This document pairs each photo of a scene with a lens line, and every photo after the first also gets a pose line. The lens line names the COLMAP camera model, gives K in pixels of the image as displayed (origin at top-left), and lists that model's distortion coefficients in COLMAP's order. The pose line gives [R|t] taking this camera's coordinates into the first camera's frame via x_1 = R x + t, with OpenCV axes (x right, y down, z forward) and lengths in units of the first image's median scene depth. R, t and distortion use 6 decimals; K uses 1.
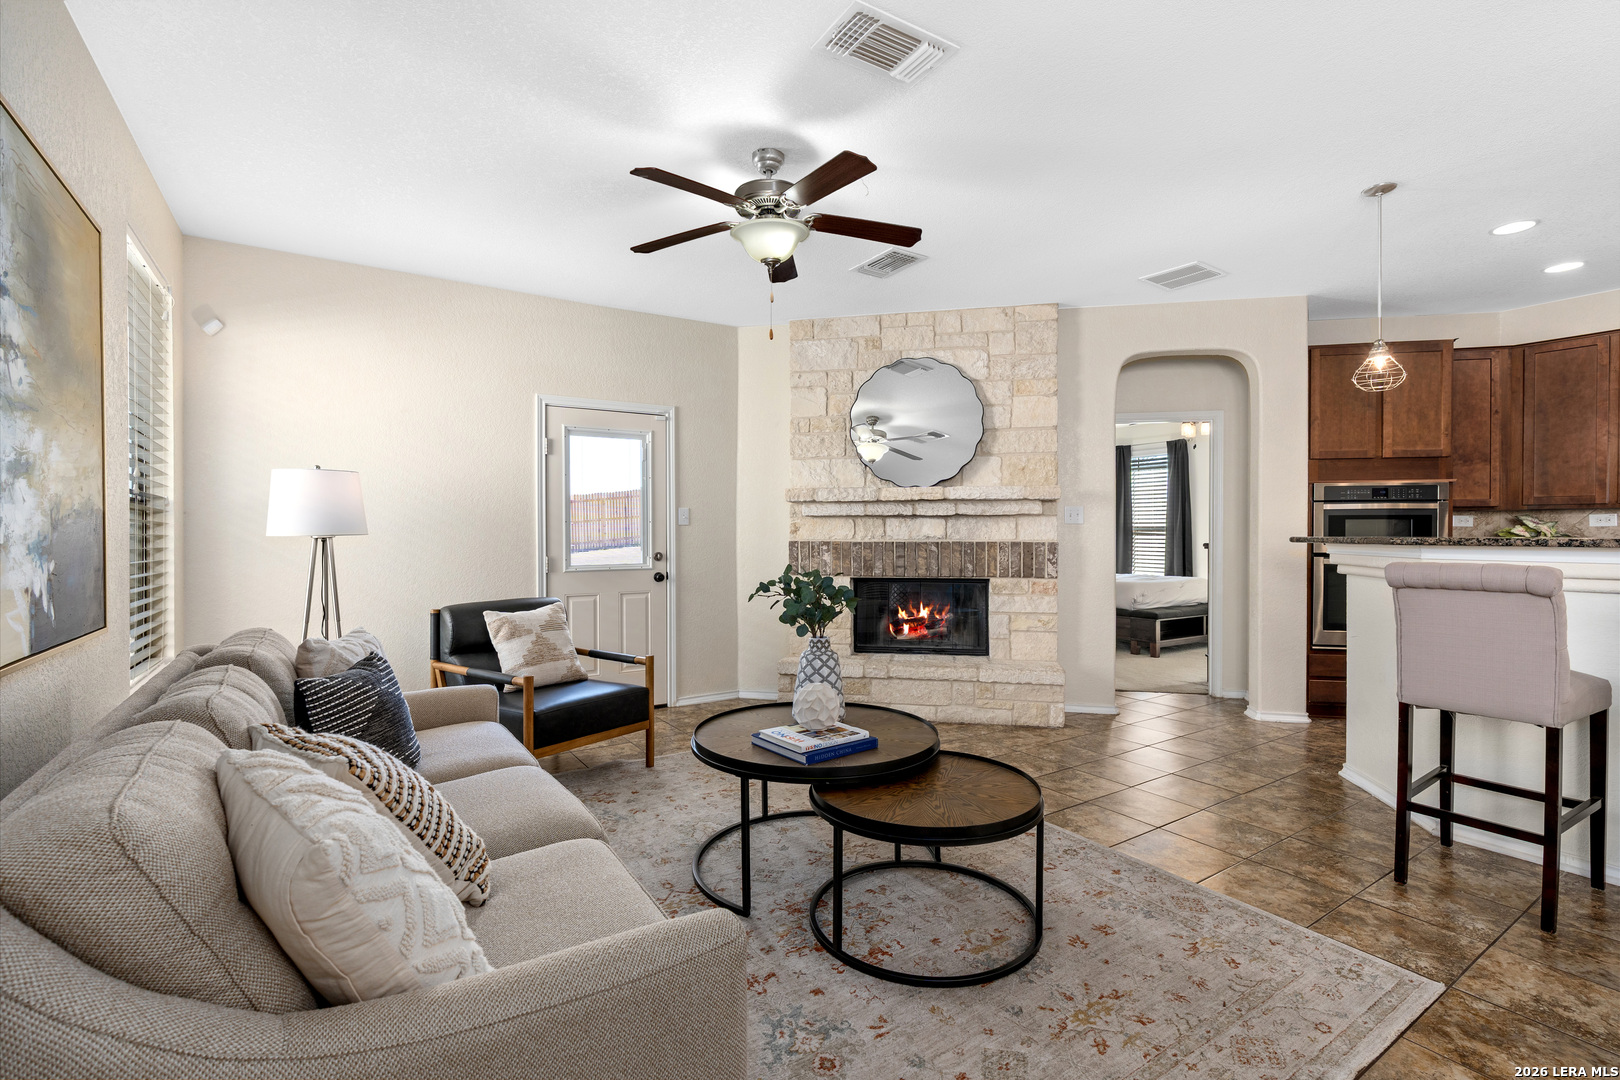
lens RADIAL K [[732.3, 0, 807.0], [0, 732.3, 536.5], [0, 0, 1]] dist [-0.001899, 0.000306]
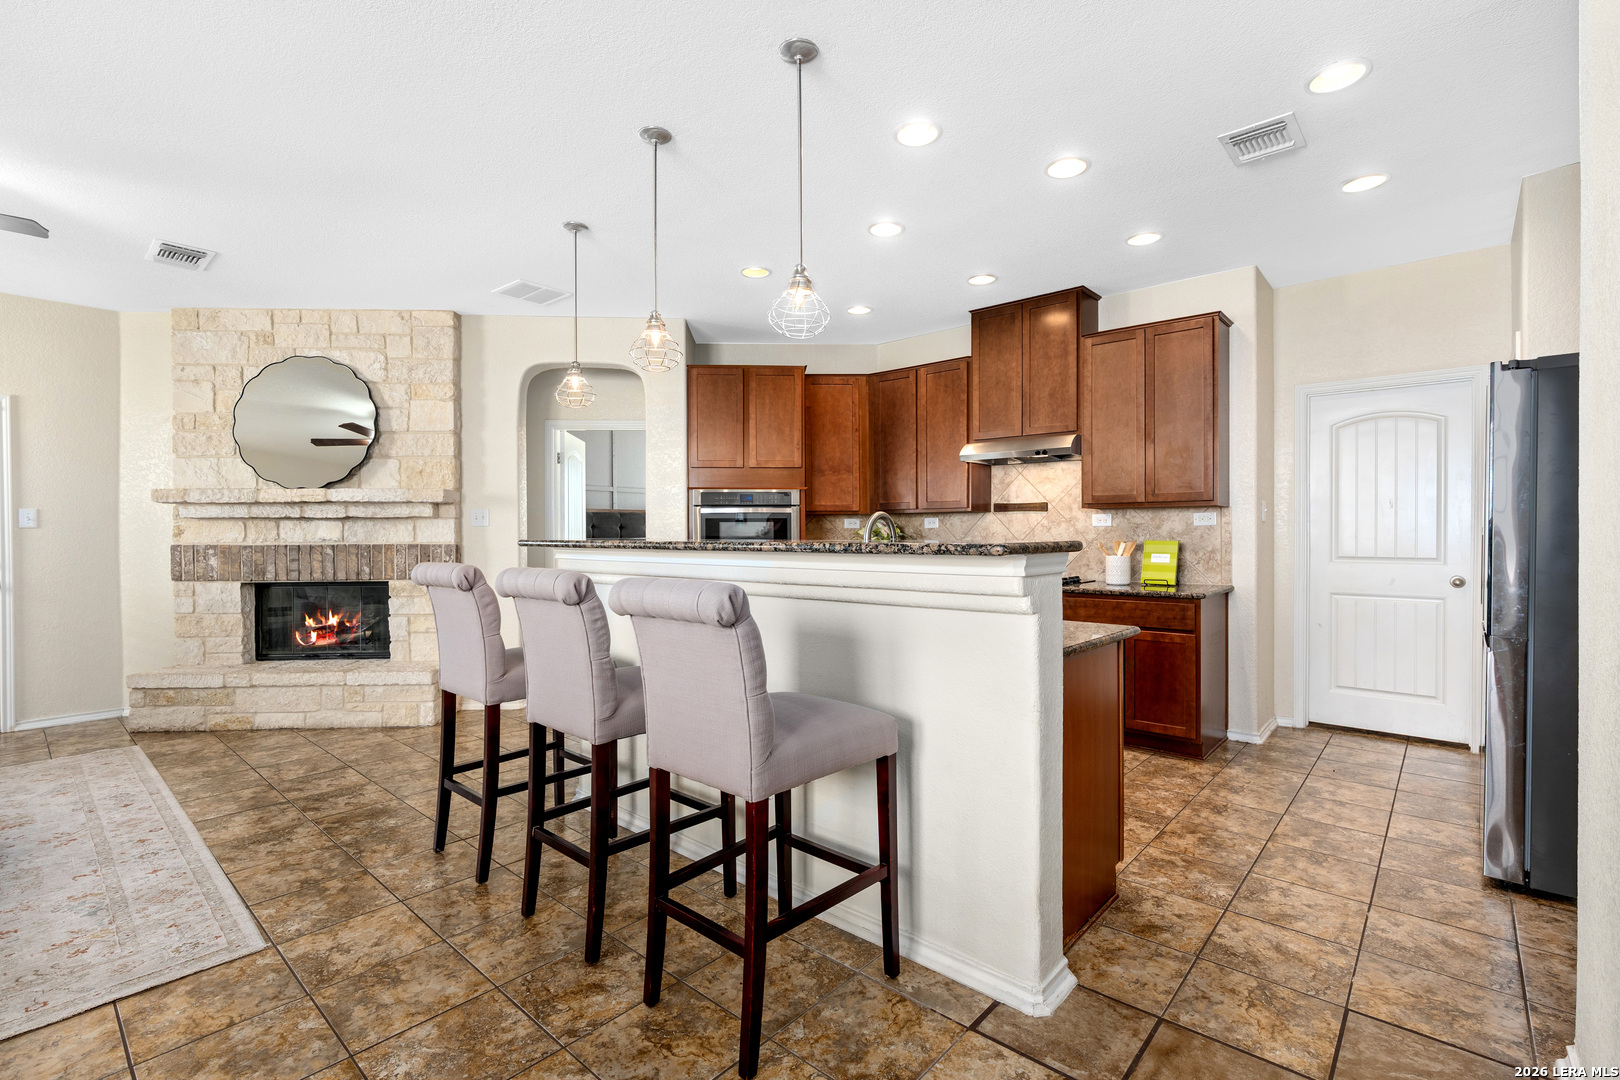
lens RADIAL K [[732.3, 0, 807.0], [0, 732.3, 536.5], [0, 0, 1]] dist [-0.001899, 0.000306]
pose [[0.968297, -0.004500, 0.249763, 0.553674], [0.004549, 0.999990, 0.000378, -0.001214], [-0.249762, 0.000770, 0.968307, -0.110540]]
